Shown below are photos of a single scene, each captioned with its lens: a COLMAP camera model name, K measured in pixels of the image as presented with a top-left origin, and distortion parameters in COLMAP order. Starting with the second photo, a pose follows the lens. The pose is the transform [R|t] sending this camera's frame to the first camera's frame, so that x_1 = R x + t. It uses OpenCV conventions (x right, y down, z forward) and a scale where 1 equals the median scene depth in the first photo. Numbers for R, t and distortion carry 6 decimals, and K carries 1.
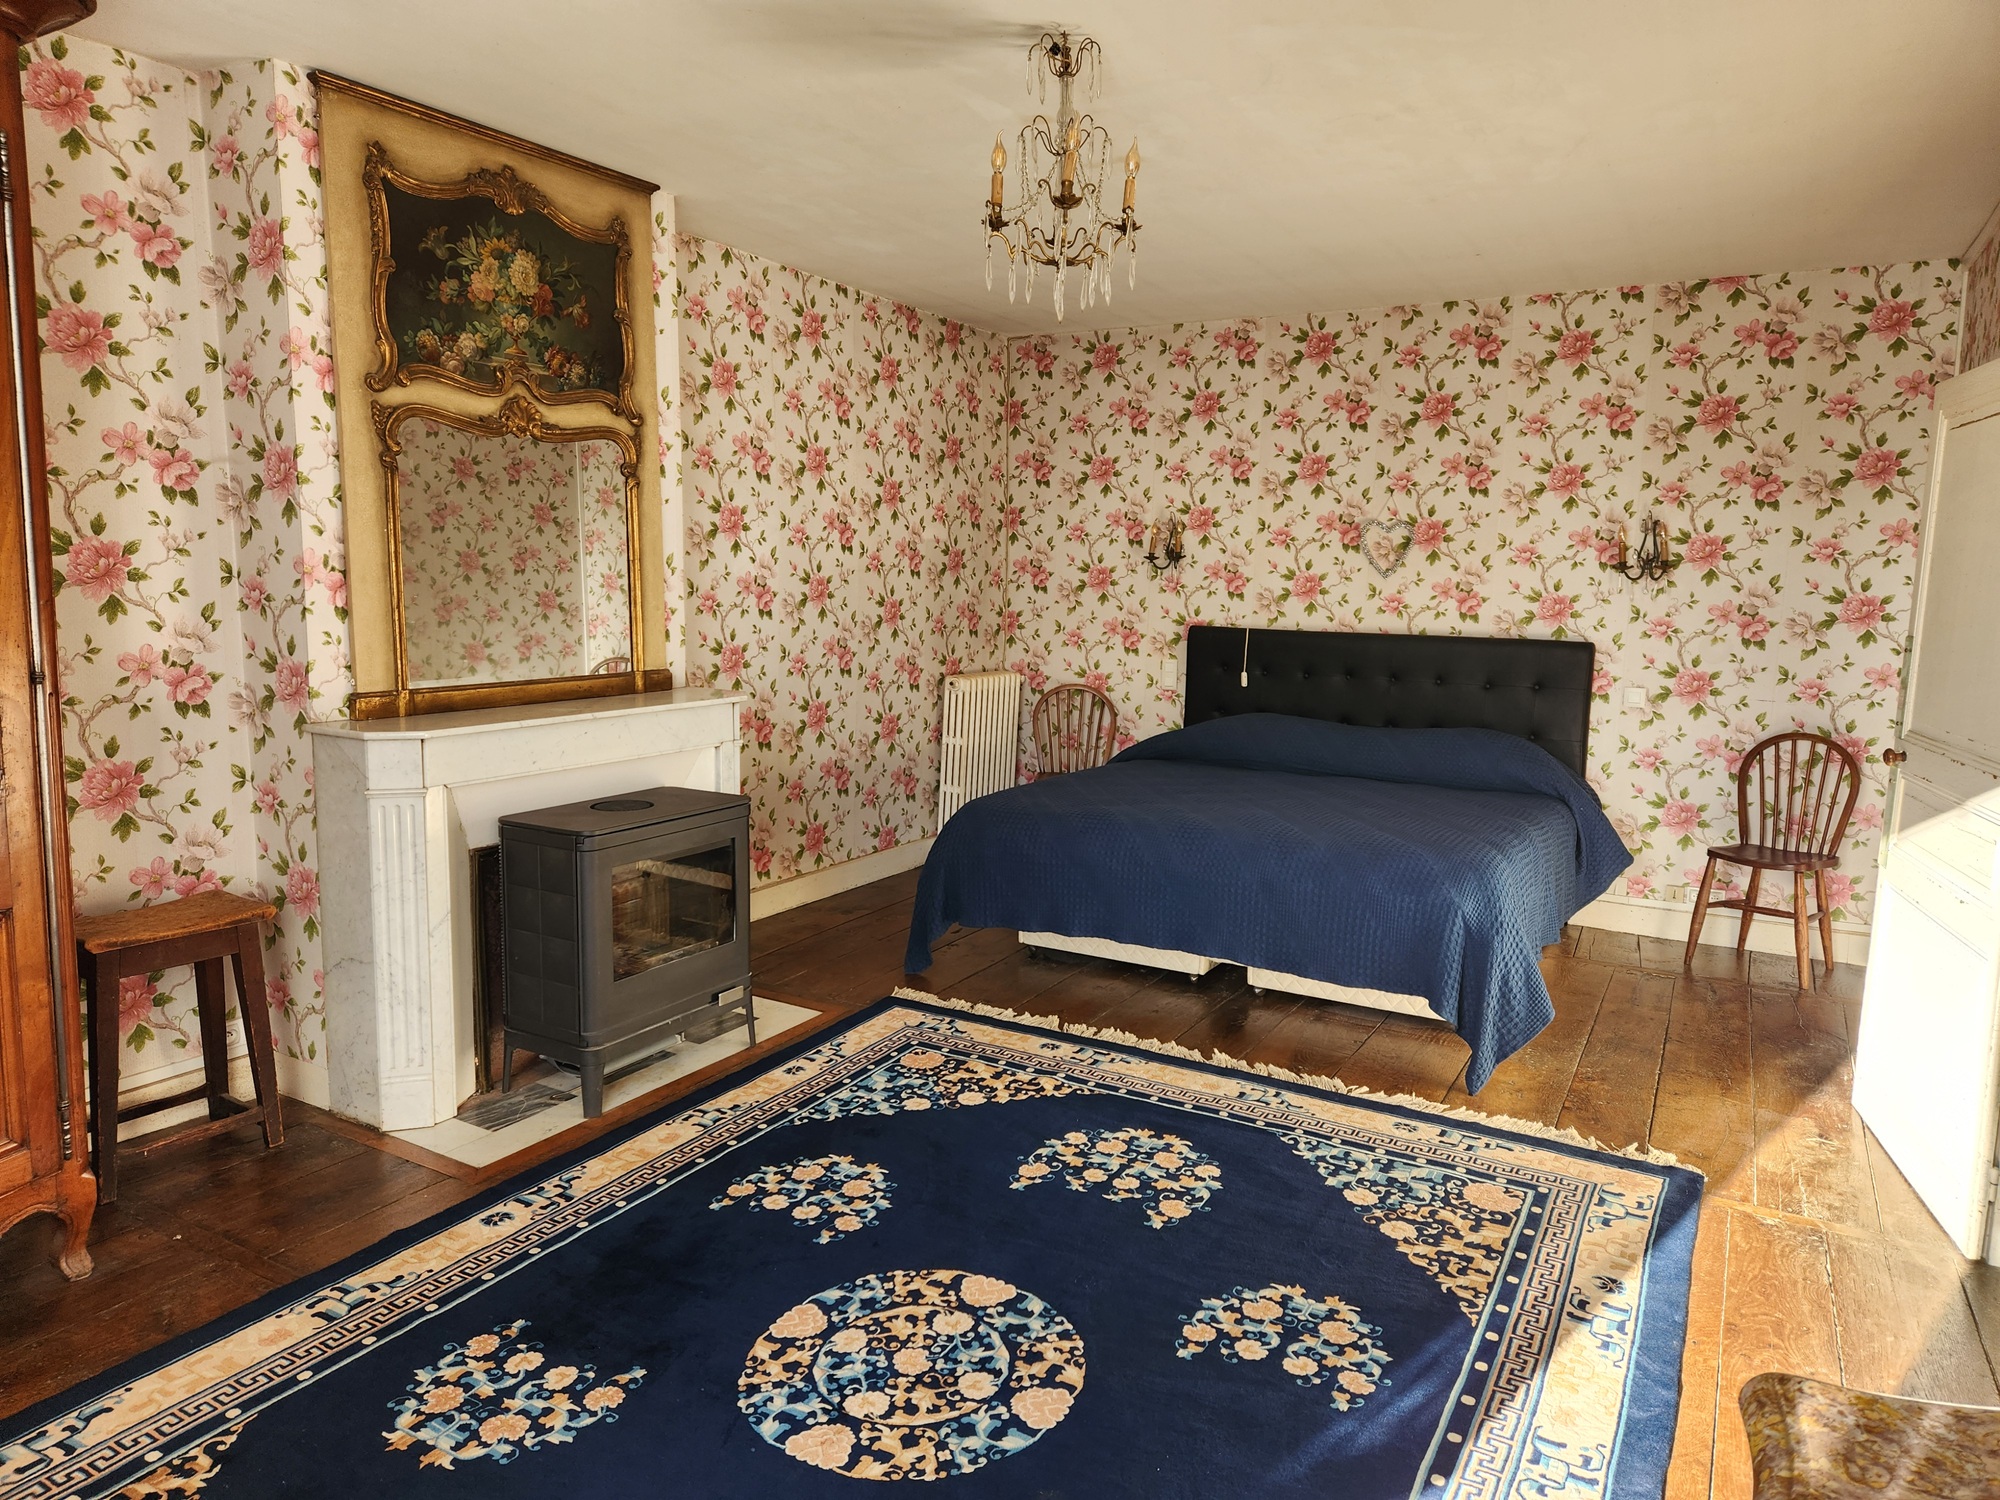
lens RADIAL K [[1366.9, 0, 1017.7], [0, 1366.9, 747.1], [0, 0, 1]] dist [0.068266, -0.033790]
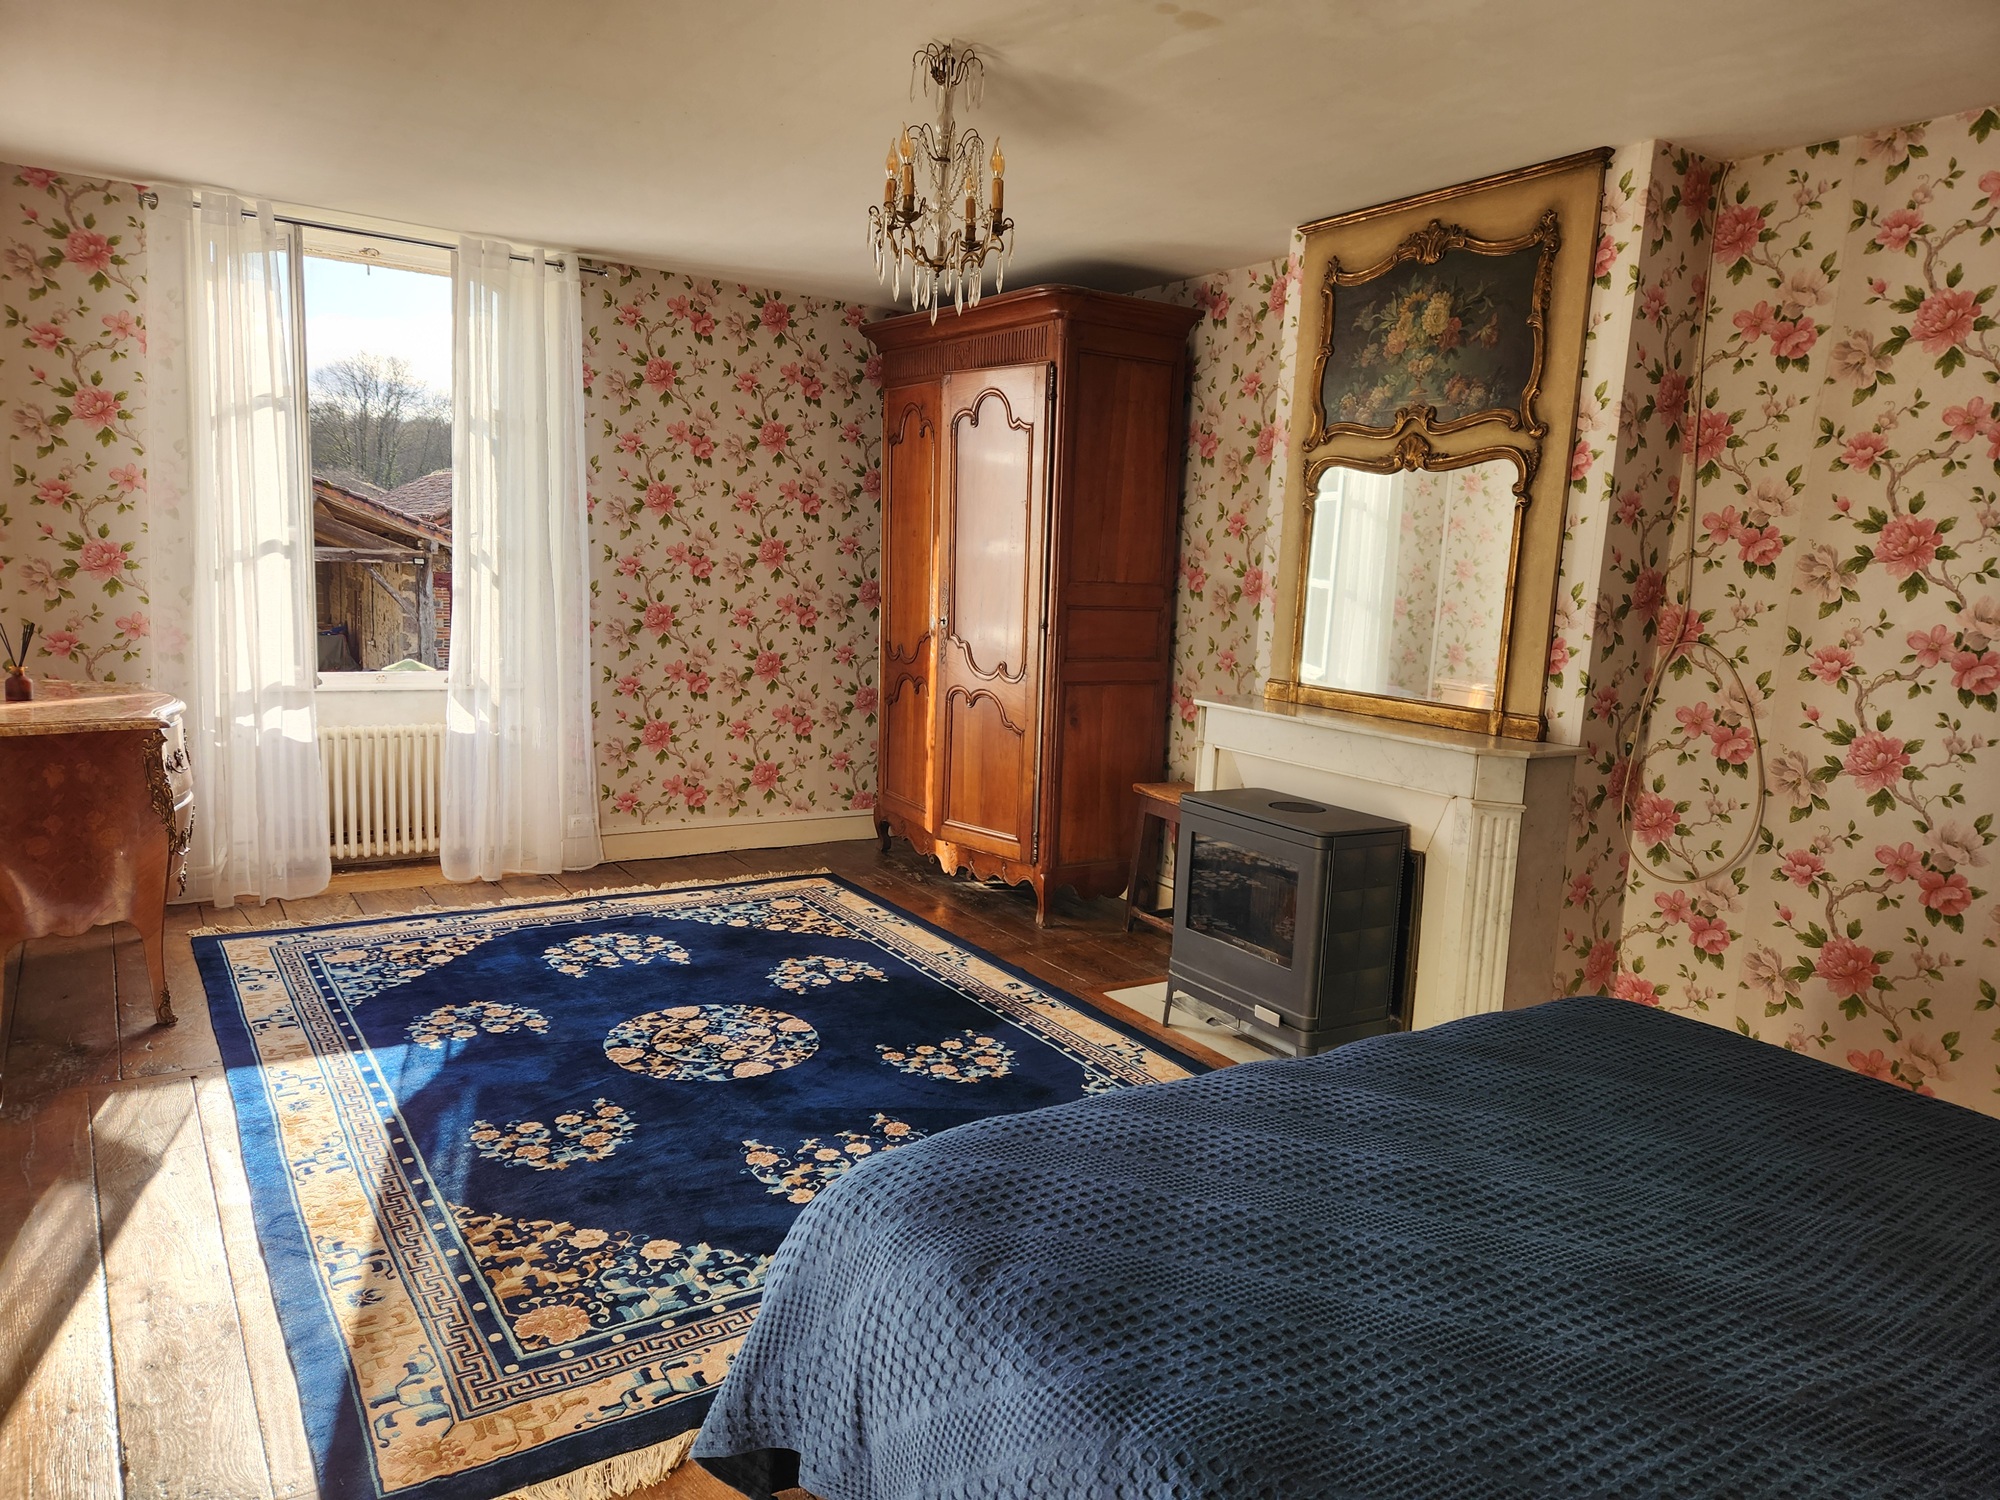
lens RADIAL K [[1366.9, 0, 1014.3], [0, 1366.9, 748.4], [0, 0, 1]] dist [0.068266, -0.033790]
pose [[-0.468419, 0.088226, -0.879090, 0.974047], [-0.171859, 0.966897, 0.188613, -0.214478], [0.866630, 0.239430, -0.437751, 1.635667]]
